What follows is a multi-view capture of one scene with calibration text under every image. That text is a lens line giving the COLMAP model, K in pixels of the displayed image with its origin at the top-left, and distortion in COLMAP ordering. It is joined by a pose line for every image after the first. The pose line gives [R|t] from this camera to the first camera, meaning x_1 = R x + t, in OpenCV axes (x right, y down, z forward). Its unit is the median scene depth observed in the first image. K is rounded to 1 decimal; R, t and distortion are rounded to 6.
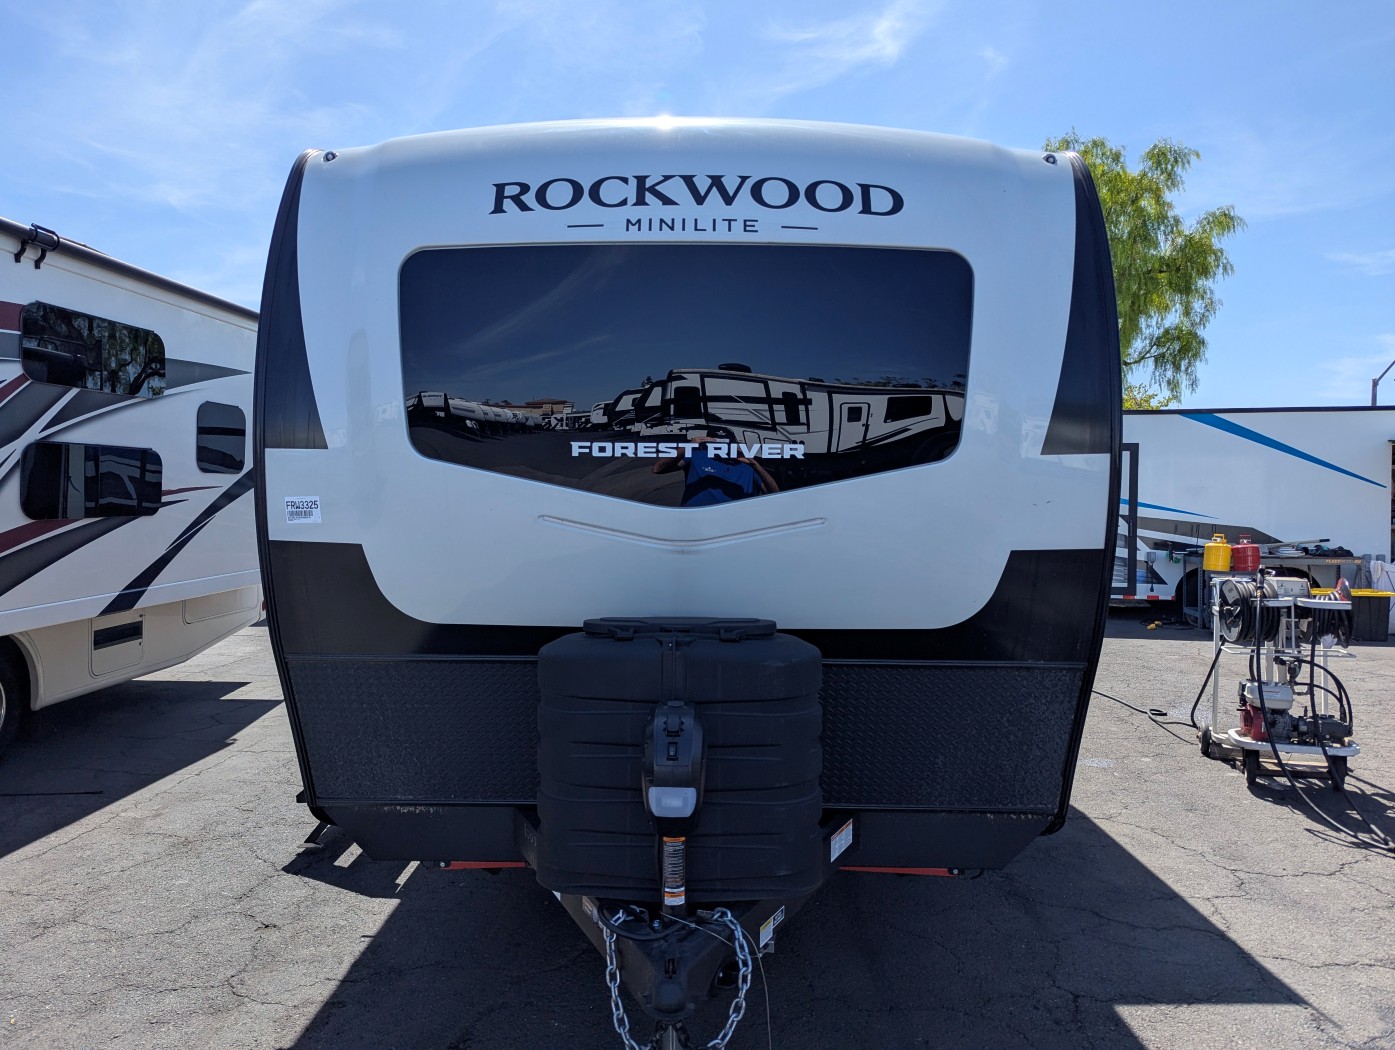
lens RADIAL K [[993.3, 0, 698.6], [0, 993.3, 516.7], [0, 0, 1]] dist [0.029718, -0.008364]
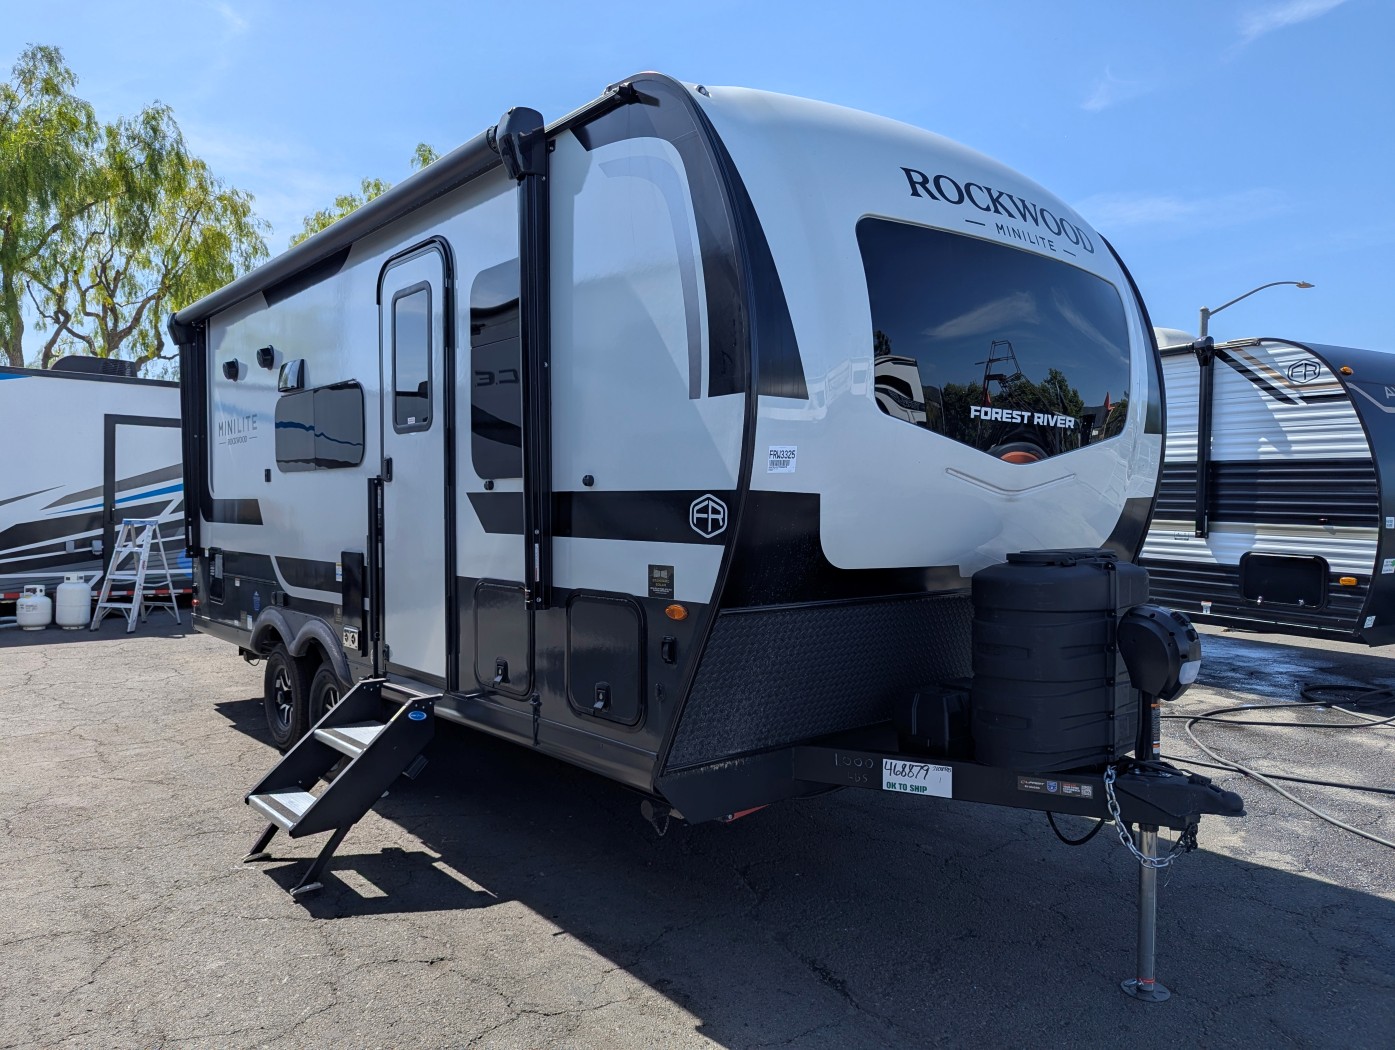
lens RADIAL K [[993.3, 0, 697.8], [0, 993.3, 528.1], [0, 0, 1]] dist [0.029718, -0.008364]
pose [[0.754924, -0.022468, 0.655427, -0.960556], [0.009305, 0.999679, 0.023551, 0.032390], [-0.655746, -0.011681, 0.754891, 0.268633]]
